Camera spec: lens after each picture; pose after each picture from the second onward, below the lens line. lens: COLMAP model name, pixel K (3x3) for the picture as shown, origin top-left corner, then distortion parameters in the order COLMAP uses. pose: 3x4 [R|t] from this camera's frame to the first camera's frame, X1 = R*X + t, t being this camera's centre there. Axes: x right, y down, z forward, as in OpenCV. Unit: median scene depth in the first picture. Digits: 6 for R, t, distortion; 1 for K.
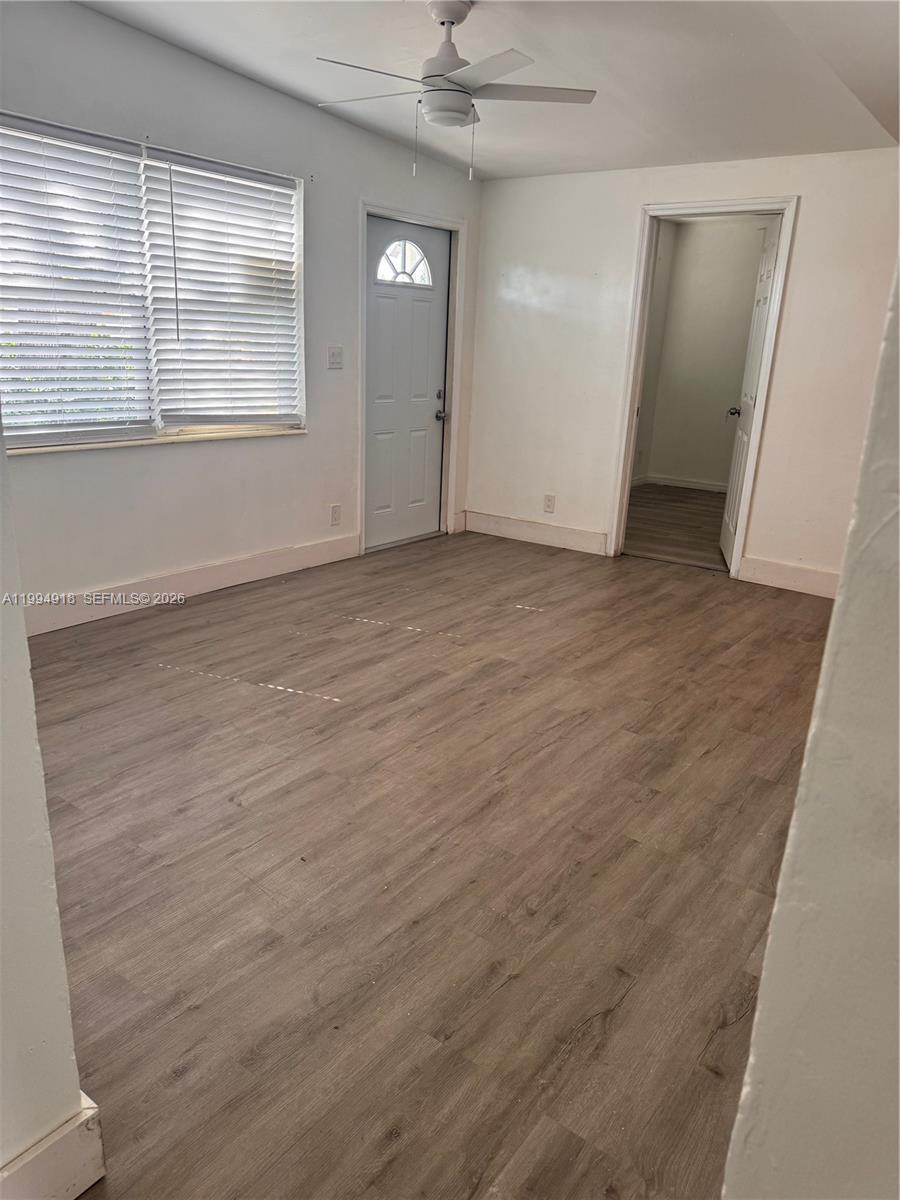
lens RADIAL K [[837.5, 0, 445.2], [0, 837.5, 606.4], [0, 0, 1]] dist [0.137544, -0.221302]
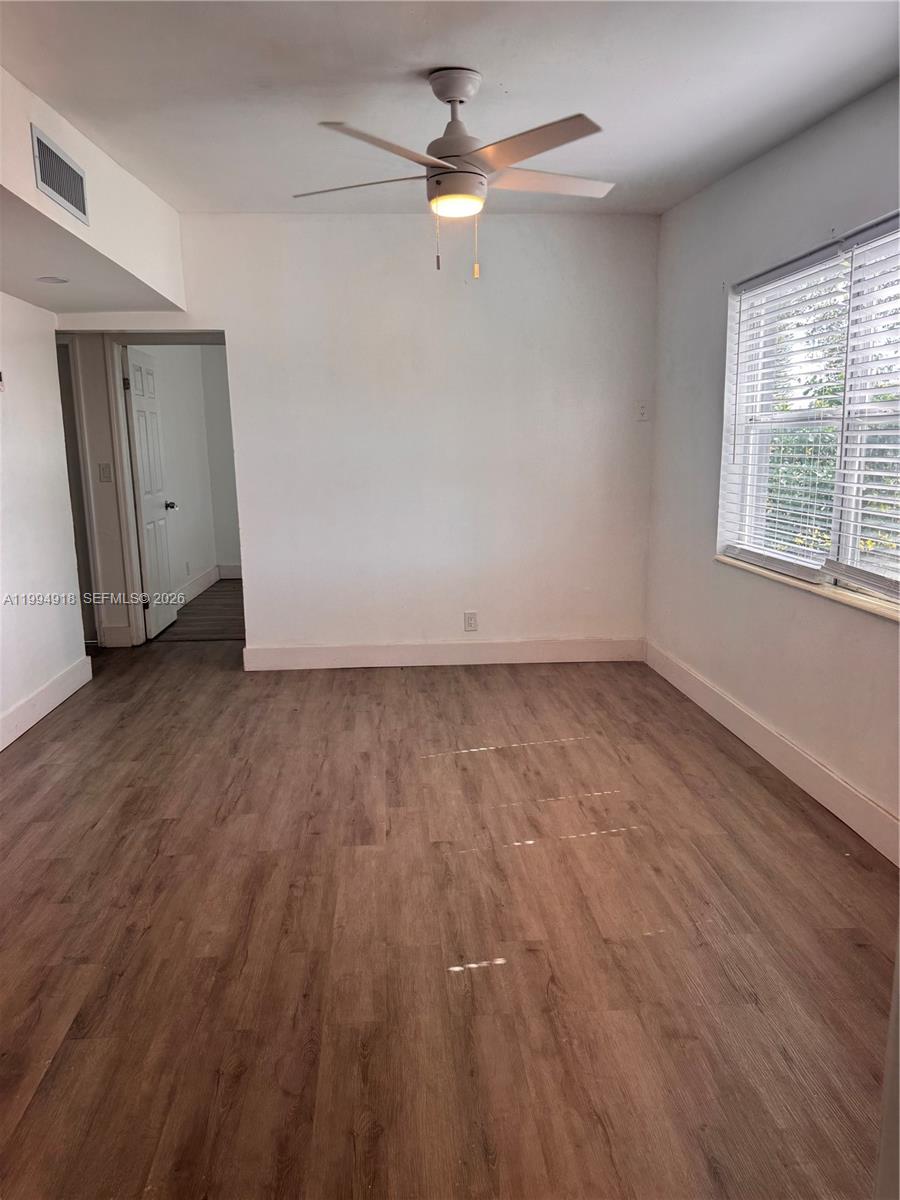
lens RADIAL K [[845.7, 0, 446.3], [0, 845.7, 603.8], [0, 0, 1]] dist [0.105845, -0.149538]
pose [[-0.751029, 0.092975, -0.653691, 0.507701], [-0.214794, 0.901781, 0.375039, -0.450471], [0.624355, 0.422073, -0.657293, 1.447929]]
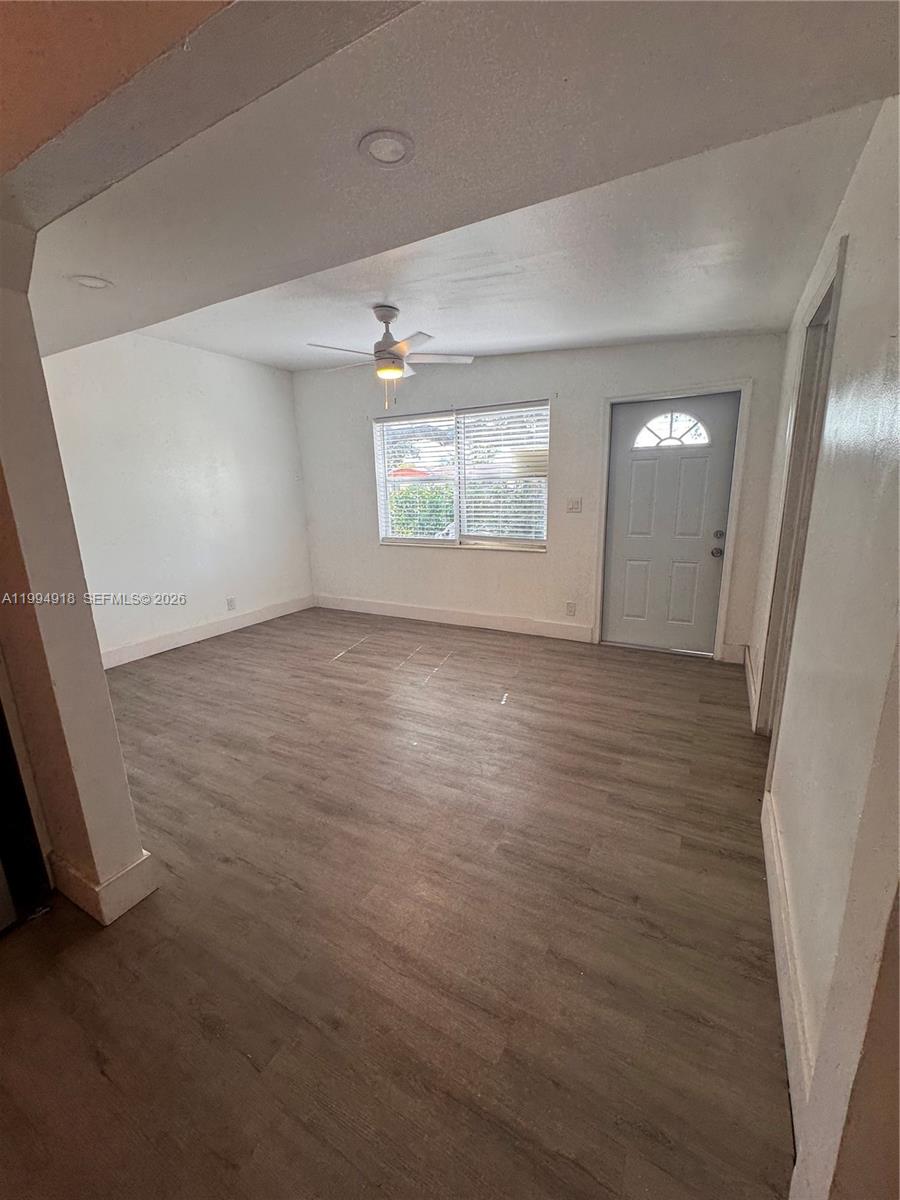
lens RADIAL K [[480.2, 0, 449.0], [0, 480.2, 599.8], [0, 0, 1]] dist [-0.001509, 0.000559]
pose [[0.134896, 0.188109, -0.972840, 0.892173], [-0.268133, 0.952113, 0.146921, -0.259715], [0.953891, 0.241031, 0.178875, 0.882583]]
